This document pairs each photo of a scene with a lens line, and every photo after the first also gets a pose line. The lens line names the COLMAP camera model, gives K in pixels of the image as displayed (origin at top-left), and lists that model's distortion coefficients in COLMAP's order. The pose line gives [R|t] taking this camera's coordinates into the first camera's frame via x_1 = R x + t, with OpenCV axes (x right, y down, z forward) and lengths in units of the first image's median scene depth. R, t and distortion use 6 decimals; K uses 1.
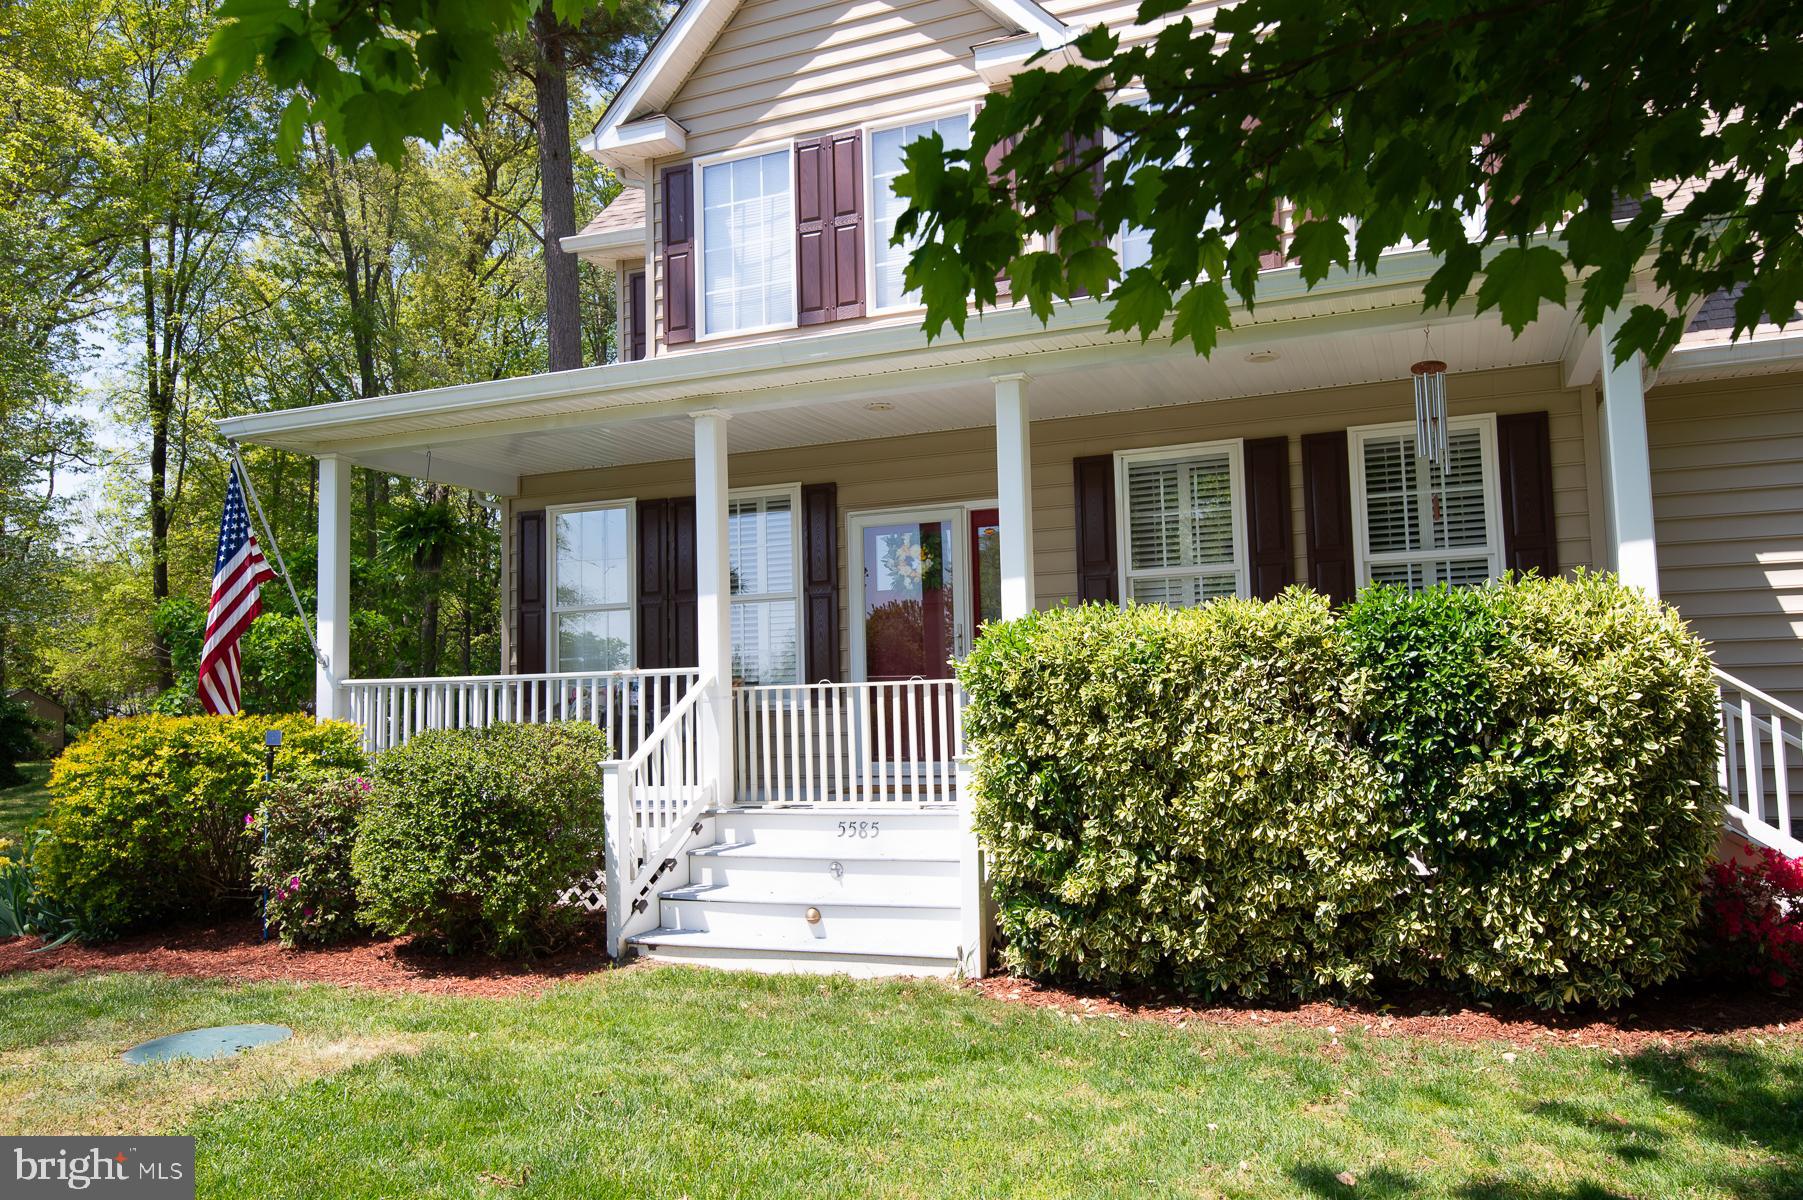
lens RADIAL K [[1312.6, 0, 901.5], [0, 1312.6, 600.0], [0, 0, 1]] dist [0.018453, 0.001796]
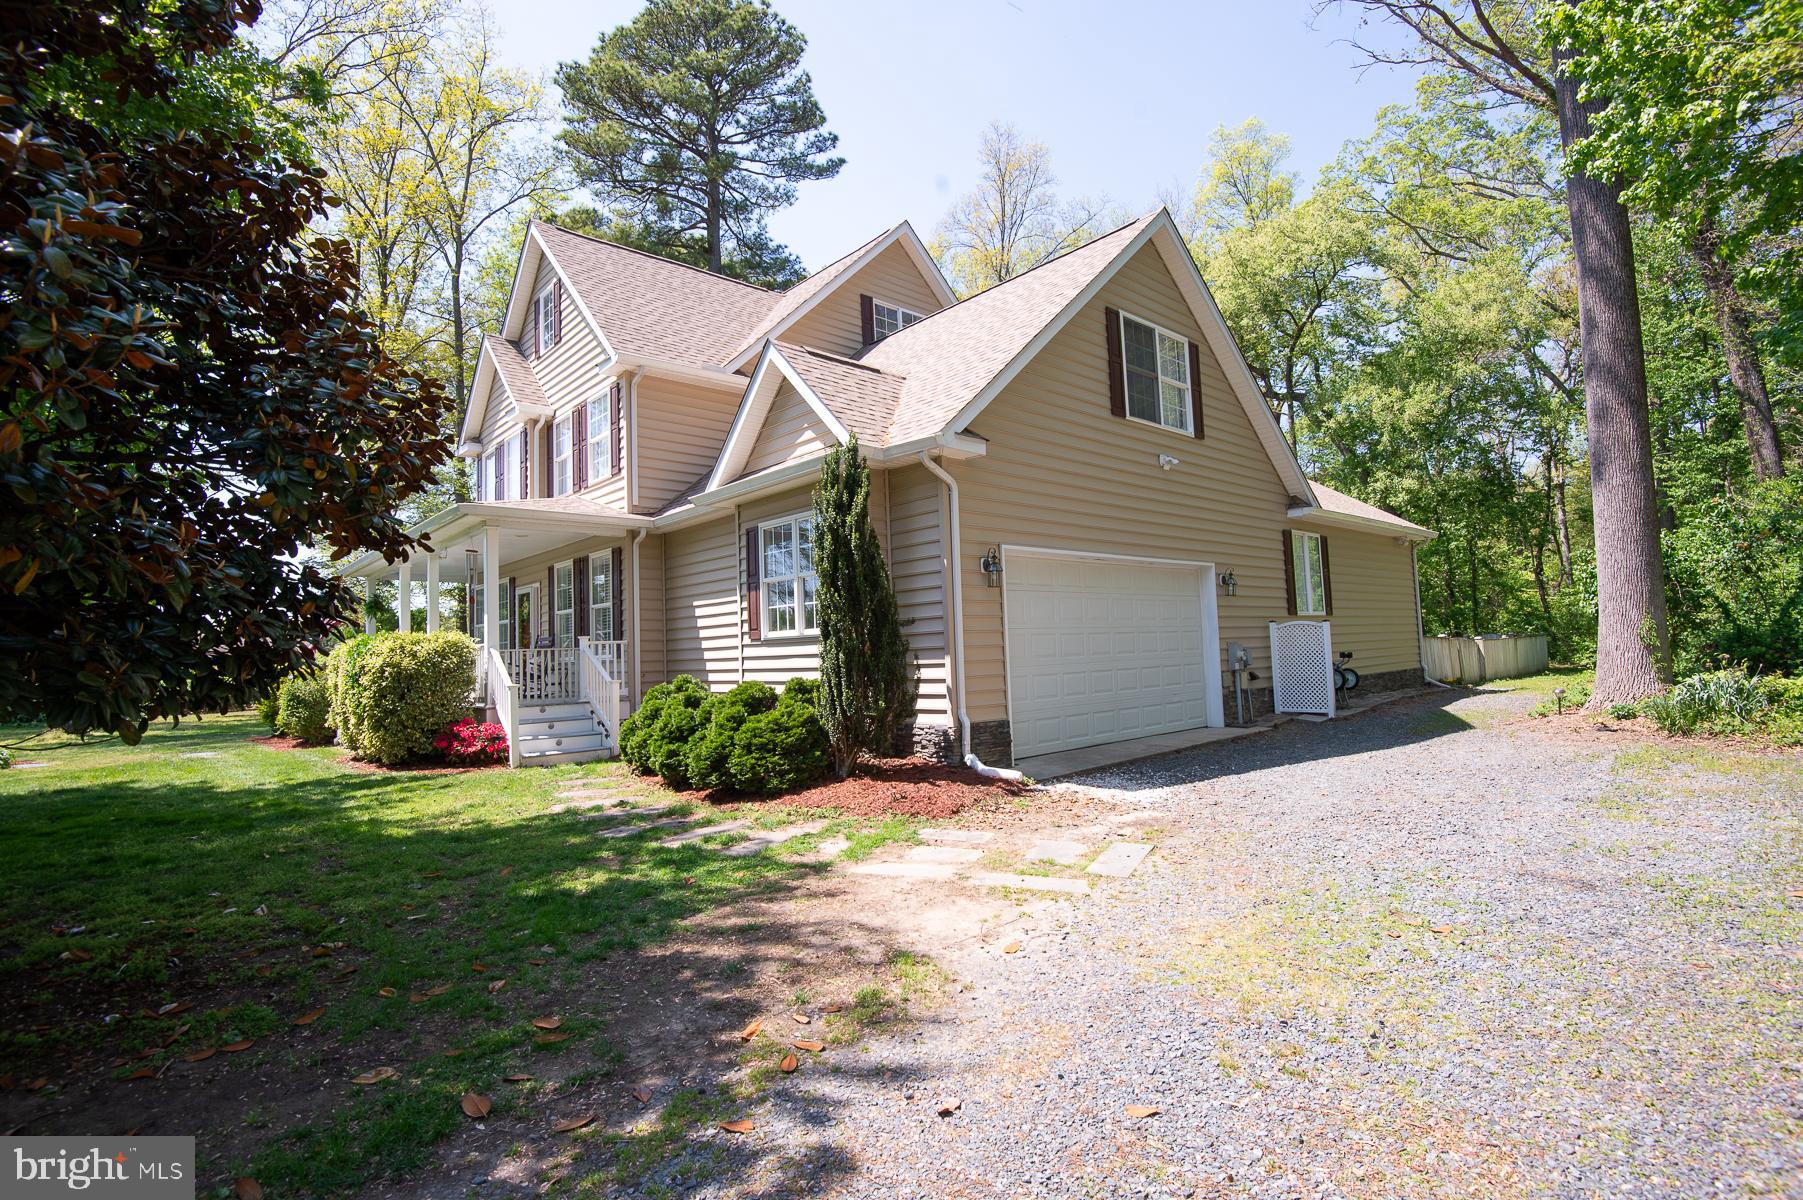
lens RADIAL K [[824.7, 0, 912.0], [0, 824.7, 629.2], [0, 0, 1]] dist [-0.026298, -0.000098]
pose [[0.906096, -0.020422, -0.422579, 2.202027], [0.048981, 0.997181, 0.056833, -0.067390], [0.420227, -0.072195, 0.904542, -0.240049]]
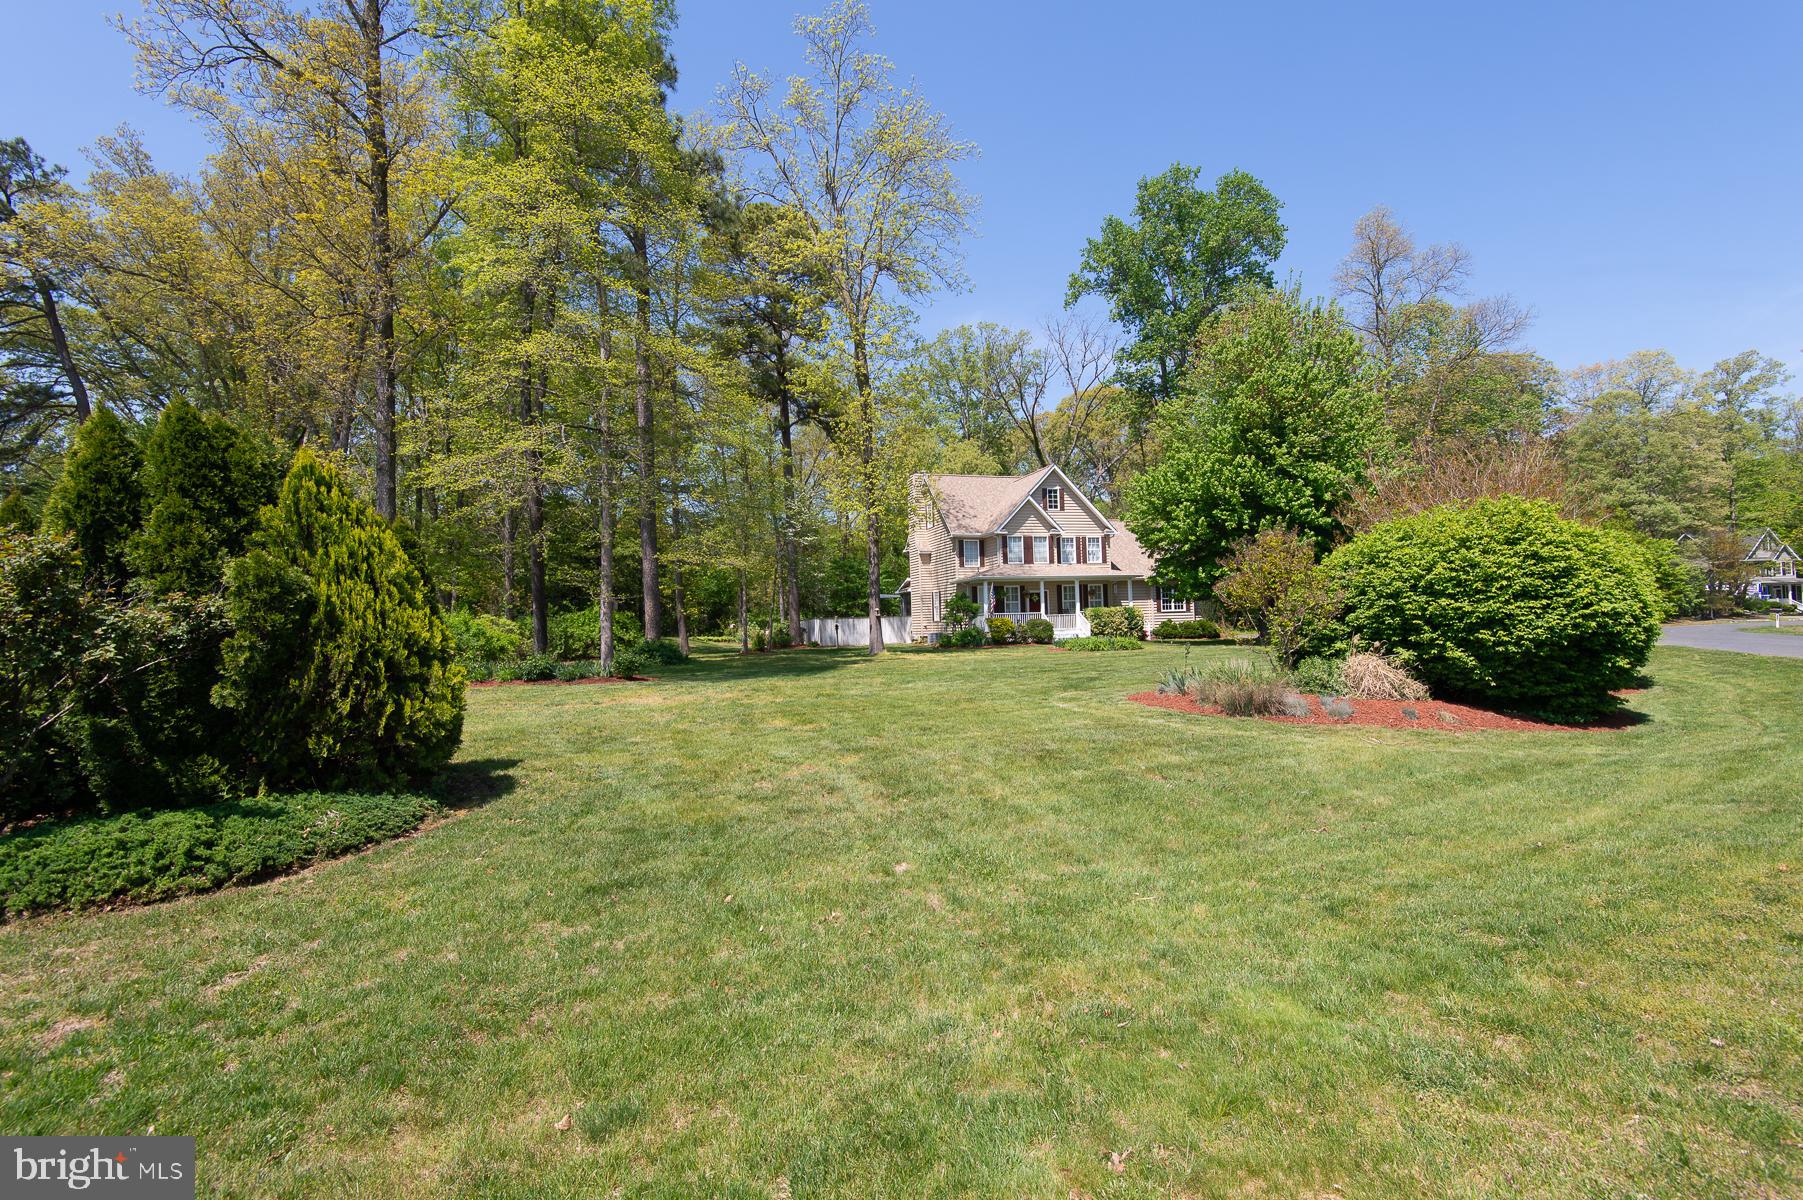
lens RADIAL K [[824.6, 0, 901.5], [0, 824.6, 600.0], [0, 0, 1]] dist [0.023628, -0.000224]
pose [[0.784495, 0.018683, 0.619854, -5.280864], [-0.040969, 0.998924, 0.021742, -0.133434], [-0.618781, -0.042451, 0.784416, -3.254610]]
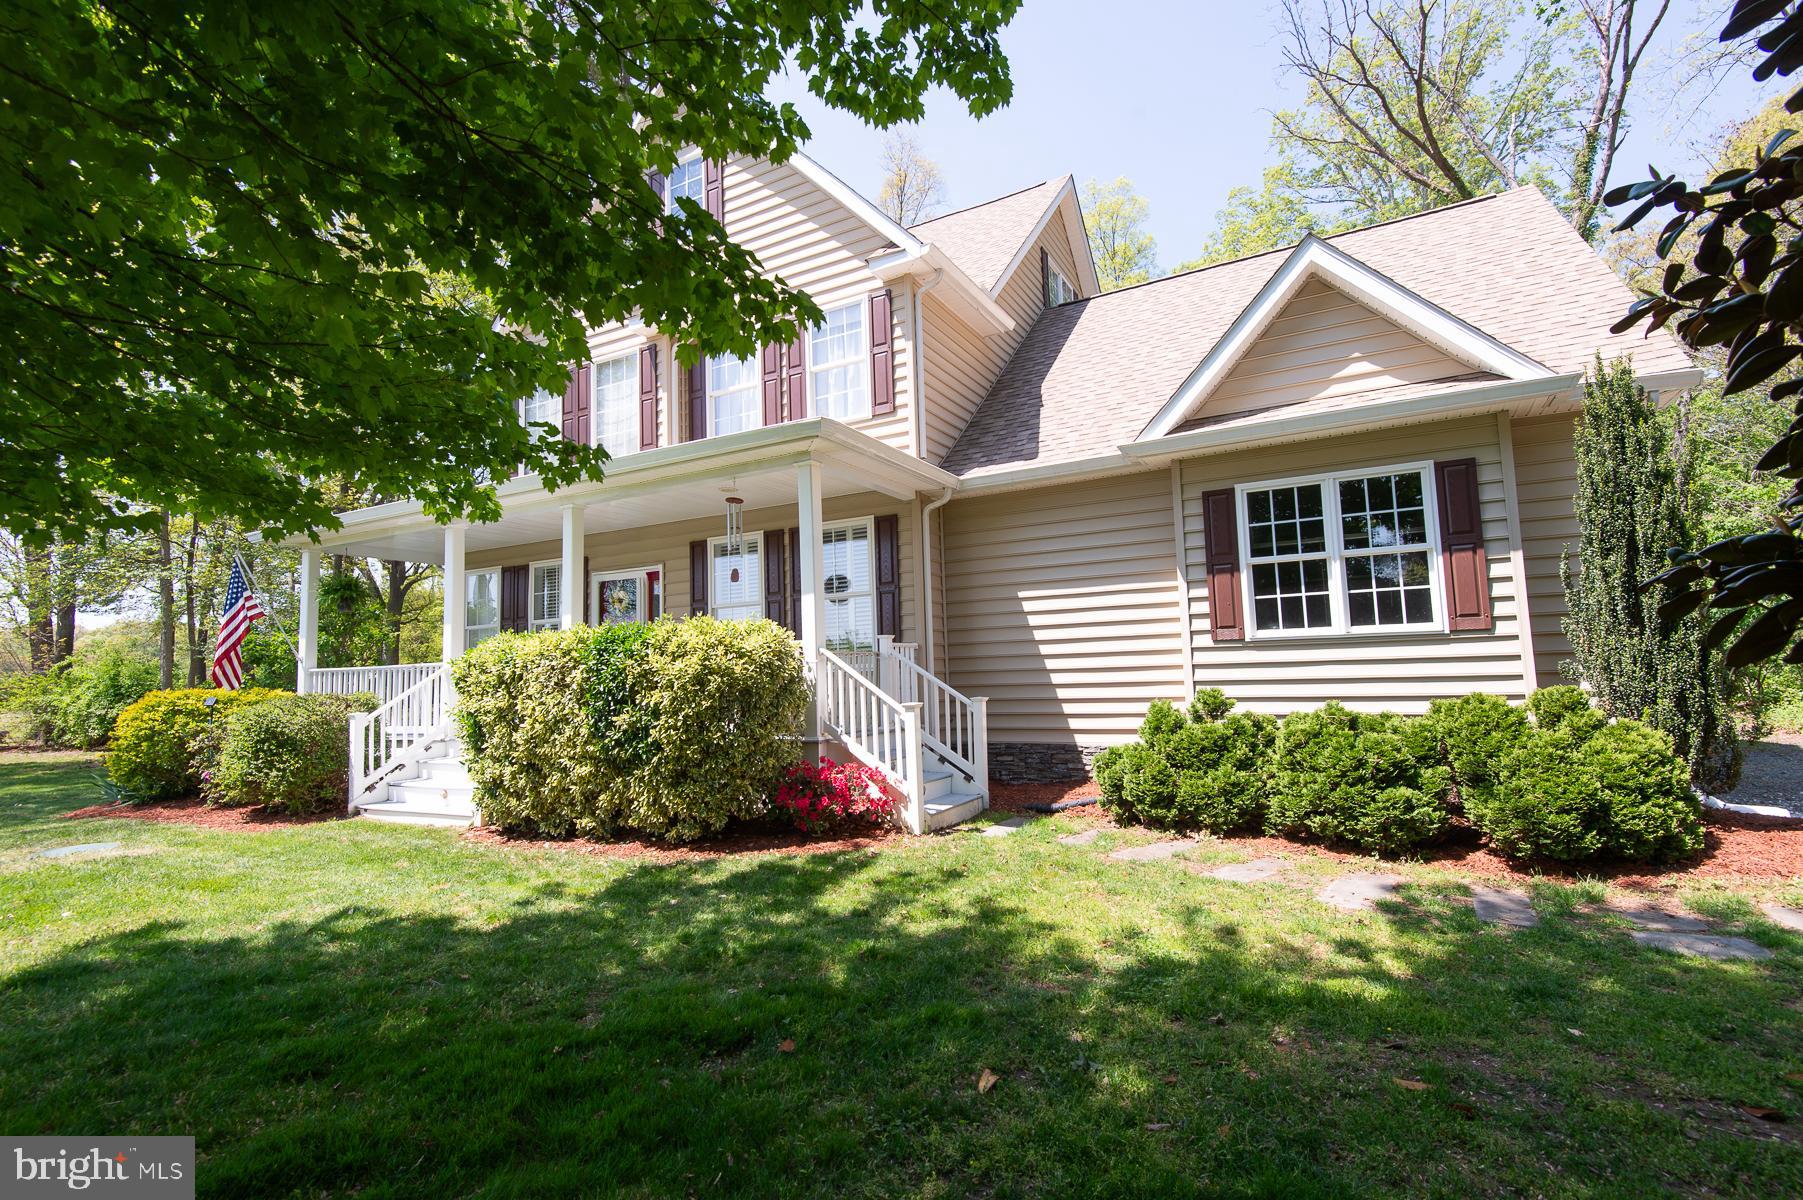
lens RADIAL K [[824.6, 0, 901.5], [0, 824.6, 600.0], [0, 0, 1]] dist [0.023628, -0.000224]
pose [[0.993535, -0.016183, -0.112363, 0.833722], [0.015575, 0.999859, -0.006283, -0.025861], [0.112449, 0.004492, 0.993647, -0.141658]]
